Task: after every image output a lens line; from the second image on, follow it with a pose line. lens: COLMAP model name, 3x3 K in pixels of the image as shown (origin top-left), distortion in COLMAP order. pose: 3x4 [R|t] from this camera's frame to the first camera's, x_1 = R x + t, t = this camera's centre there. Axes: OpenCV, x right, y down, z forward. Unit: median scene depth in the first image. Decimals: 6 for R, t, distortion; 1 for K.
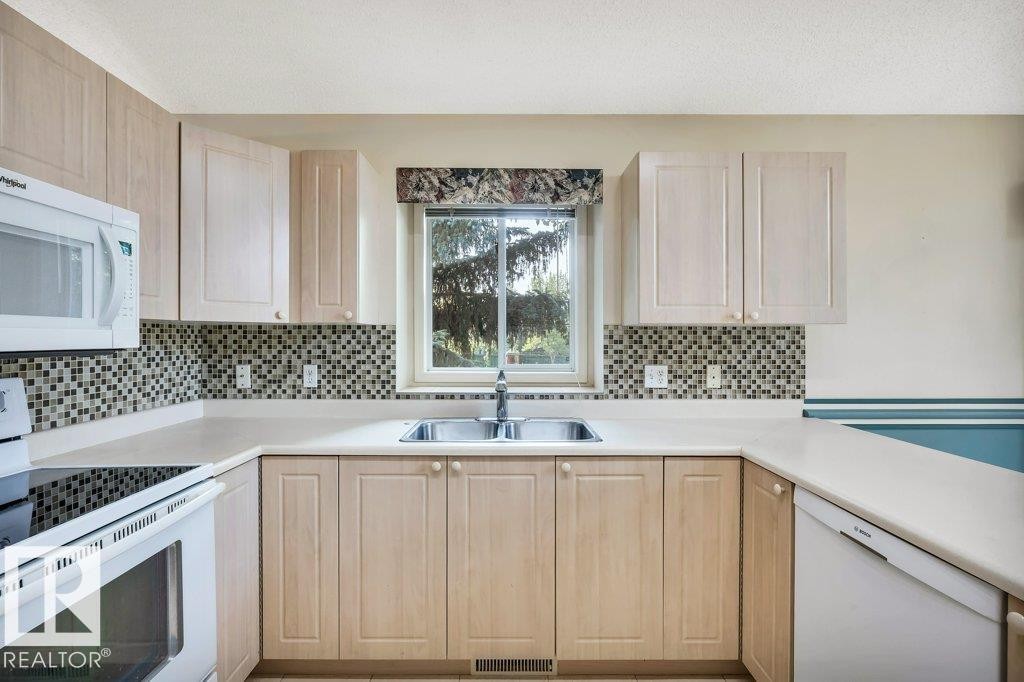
lens RADIAL K [[468.0, 0, 510.1], [0, 468.0, 335.6], [0, 0, 1]] dist [-0.012071, 0.000465]
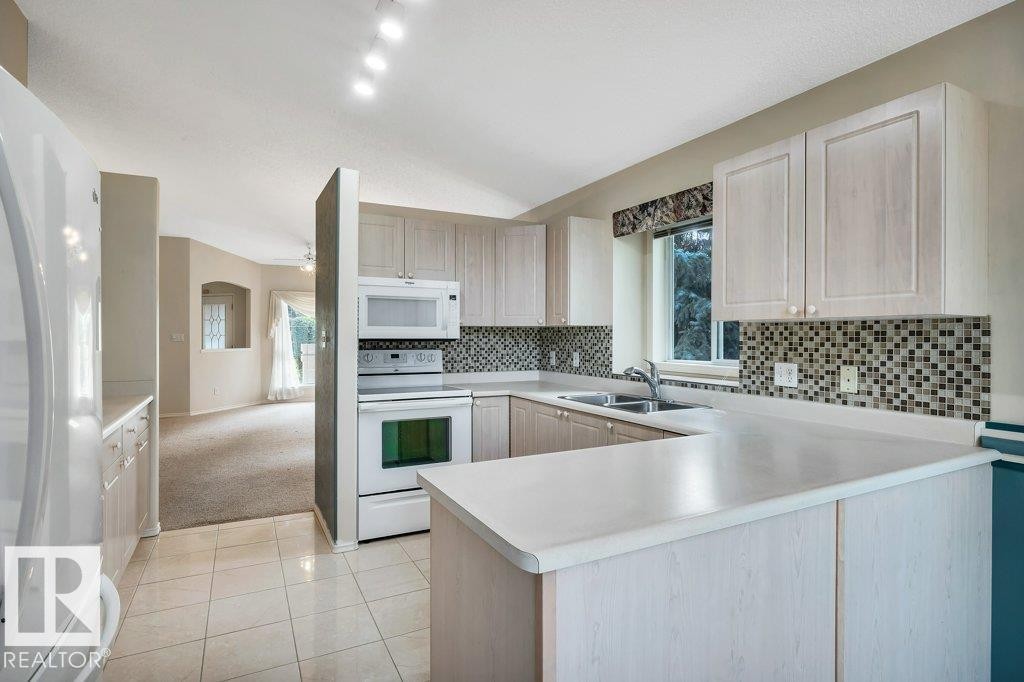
lens RADIAL K [[522.0, 0, 512.9], [0, 522.0, 337.4], [0, 0, 1]] dist [-0.002263, -0.000122]
pose [[0.460814, 0.002502, -0.887493, 1.009420], [0.000130, 0.999996, 0.002886, 0.008309], [0.887497, -0.001445, 0.460812, 0.012798]]
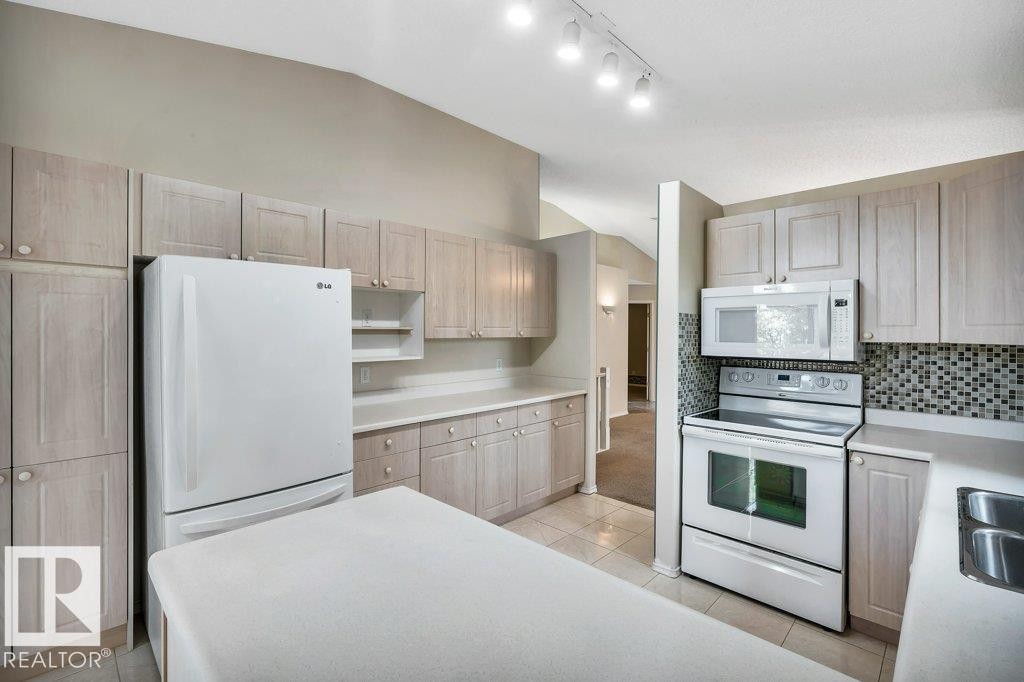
lens RADIAL K [[447.7, 0, 512.9], [0, 447.7, 337.4], [0, 0, 1]] dist [0.008615, -0.000209]
pose [[-0.696103, 0.004402, -0.717928, 0.702977], [-0.000877, 0.999975, 0.006983, -0.040551], [0.717941, 0.005490, -0.696082, 0.746690]]
